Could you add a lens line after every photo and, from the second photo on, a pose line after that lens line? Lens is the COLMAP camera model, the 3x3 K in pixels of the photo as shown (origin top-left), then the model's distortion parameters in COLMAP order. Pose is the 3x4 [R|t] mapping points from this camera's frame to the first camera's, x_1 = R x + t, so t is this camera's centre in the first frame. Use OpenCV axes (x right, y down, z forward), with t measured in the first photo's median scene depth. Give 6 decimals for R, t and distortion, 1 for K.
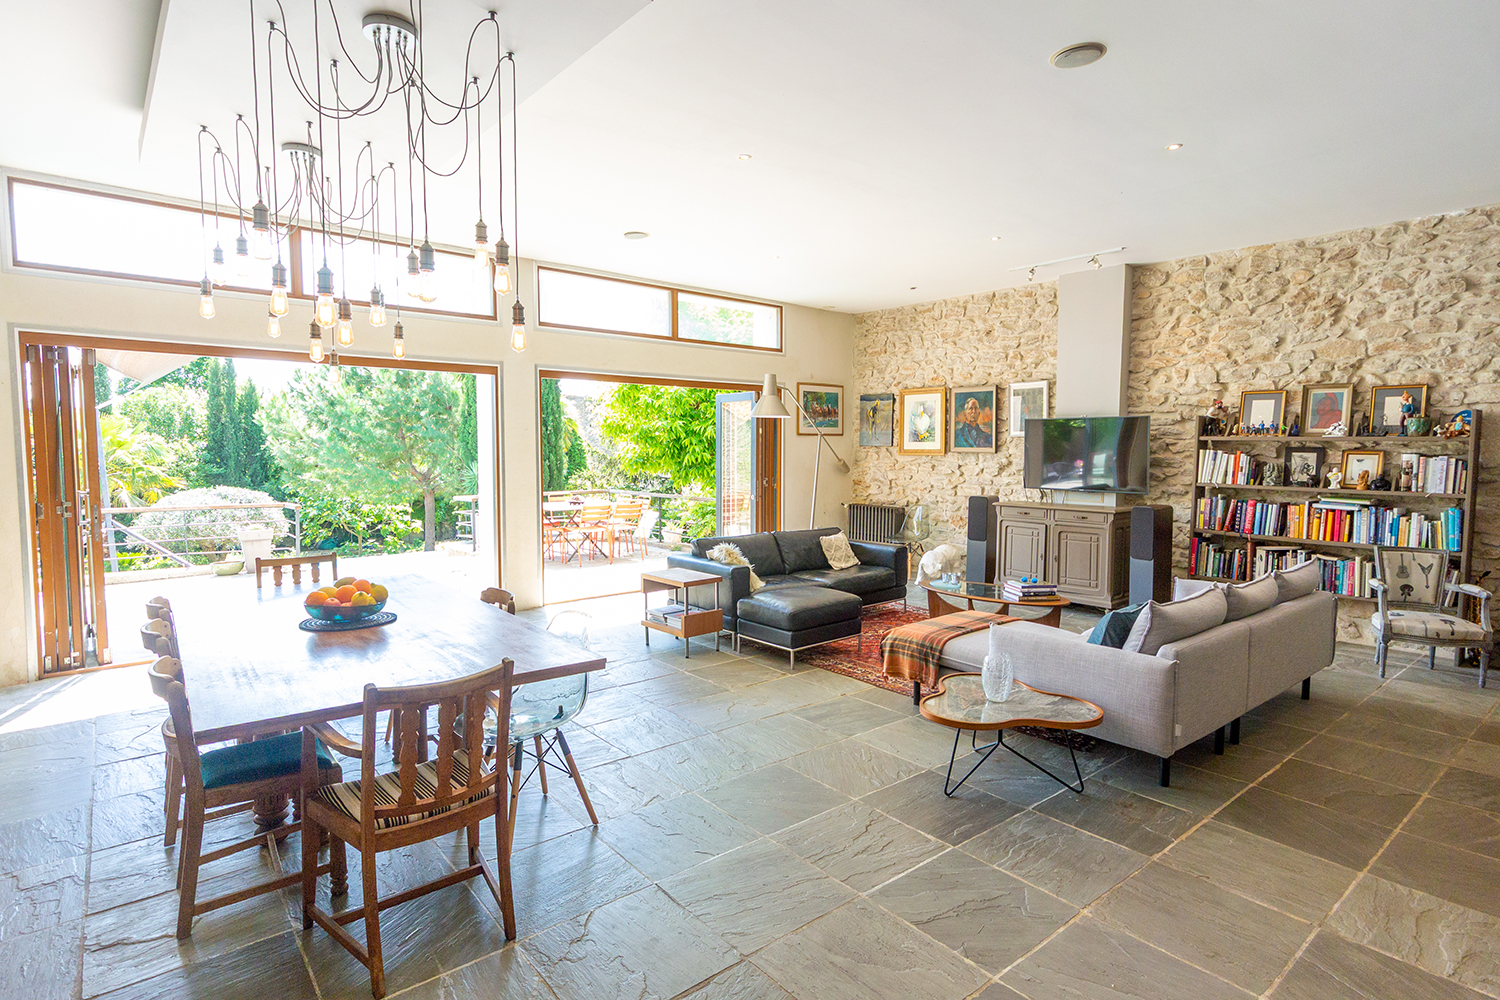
lens RADIAL K [[776.1, 0, 750.0], [0, 776.1, 500.0], [0, 0, 1]] dist [0.018799, 0.000321]
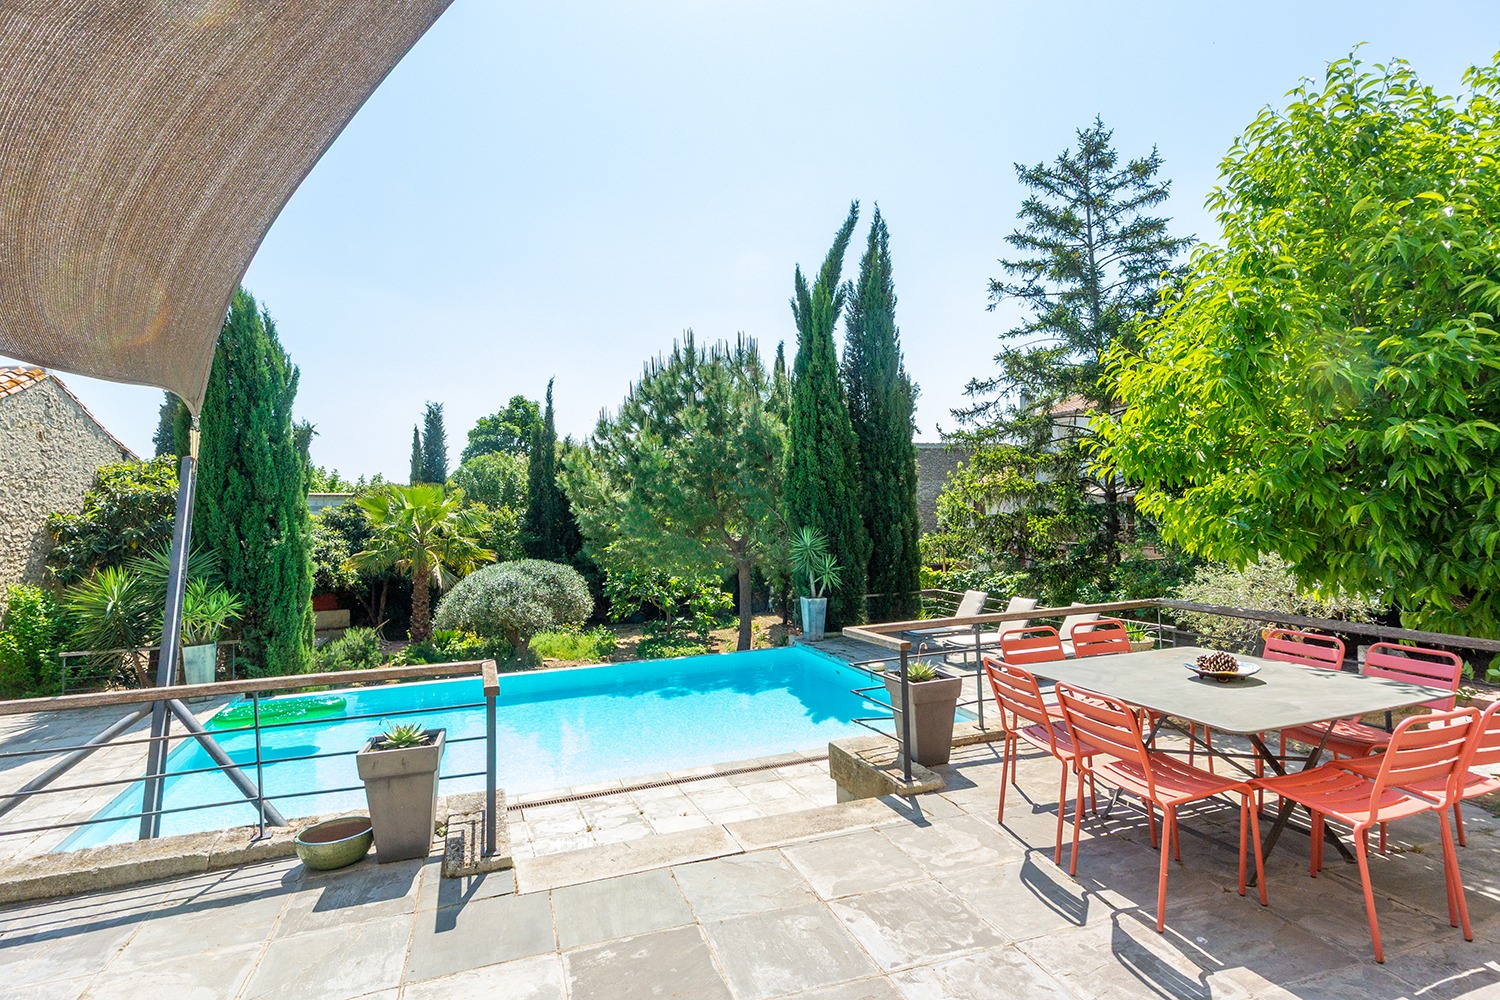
lens RADIAL K [[776.1, 0, 750.0], [0, 776.1, 500.0], [0, 0, 1]] dist [0.018799, 0.000321]
pose [[0.934192, -0.029714, -0.355530, -0.128033], [0.005167, 0.997548, -0.069795, -0.021669], [0.356732, 0.063364, 0.932055, 0.269754]]
